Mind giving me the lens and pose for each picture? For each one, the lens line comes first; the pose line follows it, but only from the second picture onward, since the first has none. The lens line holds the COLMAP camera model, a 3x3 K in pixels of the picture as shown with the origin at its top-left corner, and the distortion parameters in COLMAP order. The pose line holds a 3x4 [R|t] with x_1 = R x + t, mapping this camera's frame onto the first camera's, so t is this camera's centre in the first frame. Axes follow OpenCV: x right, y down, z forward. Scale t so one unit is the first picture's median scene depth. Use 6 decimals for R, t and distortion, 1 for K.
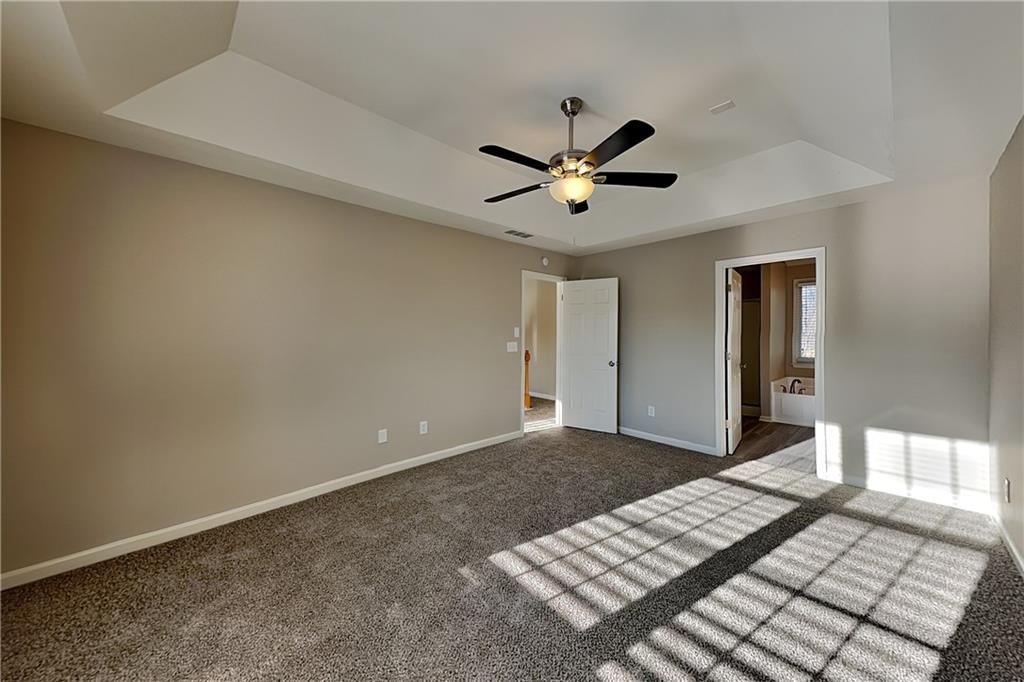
lens RADIAL K [[345.5, 0, 510.0], [0, 345.5, 340.3], [0, 0, 1]] dist [-0.000003, 0.000006]
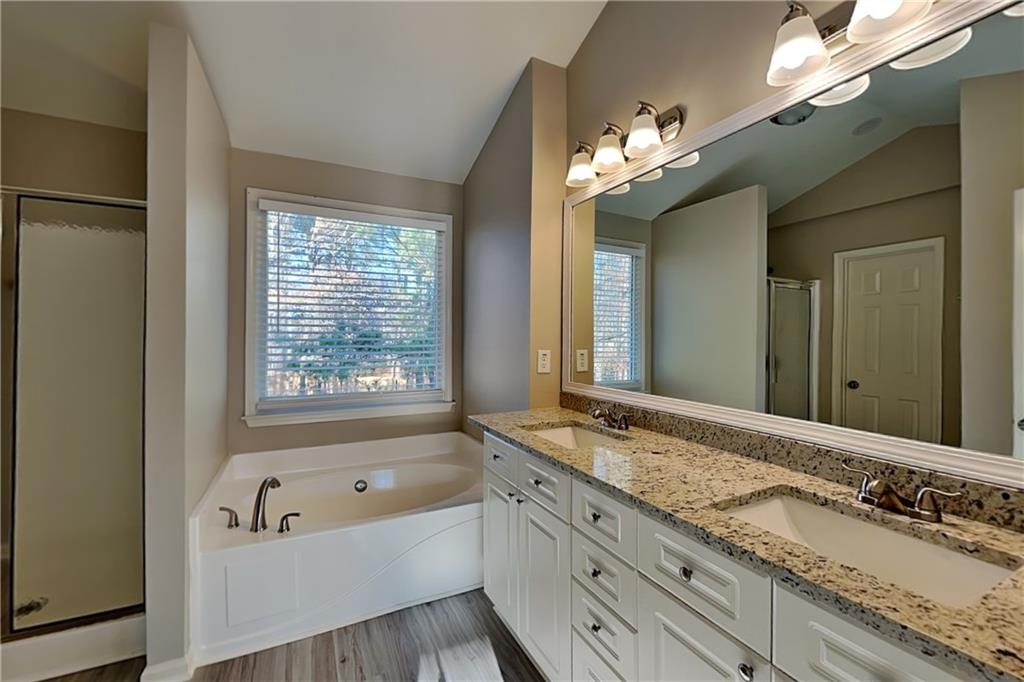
lens RADIAL K [[434.7, 0, 512.0], [0, 434.7, 341.0], [0, 0, 1]] dist [0.000200, 0.000060]
pose [[0.275863, 0.003291, 0.961191, 0.755676], [-0.000606, 0.999995, -0.003250, -0.015074], [-0.961197, 0.000314, 0.275864, 1.003921]]
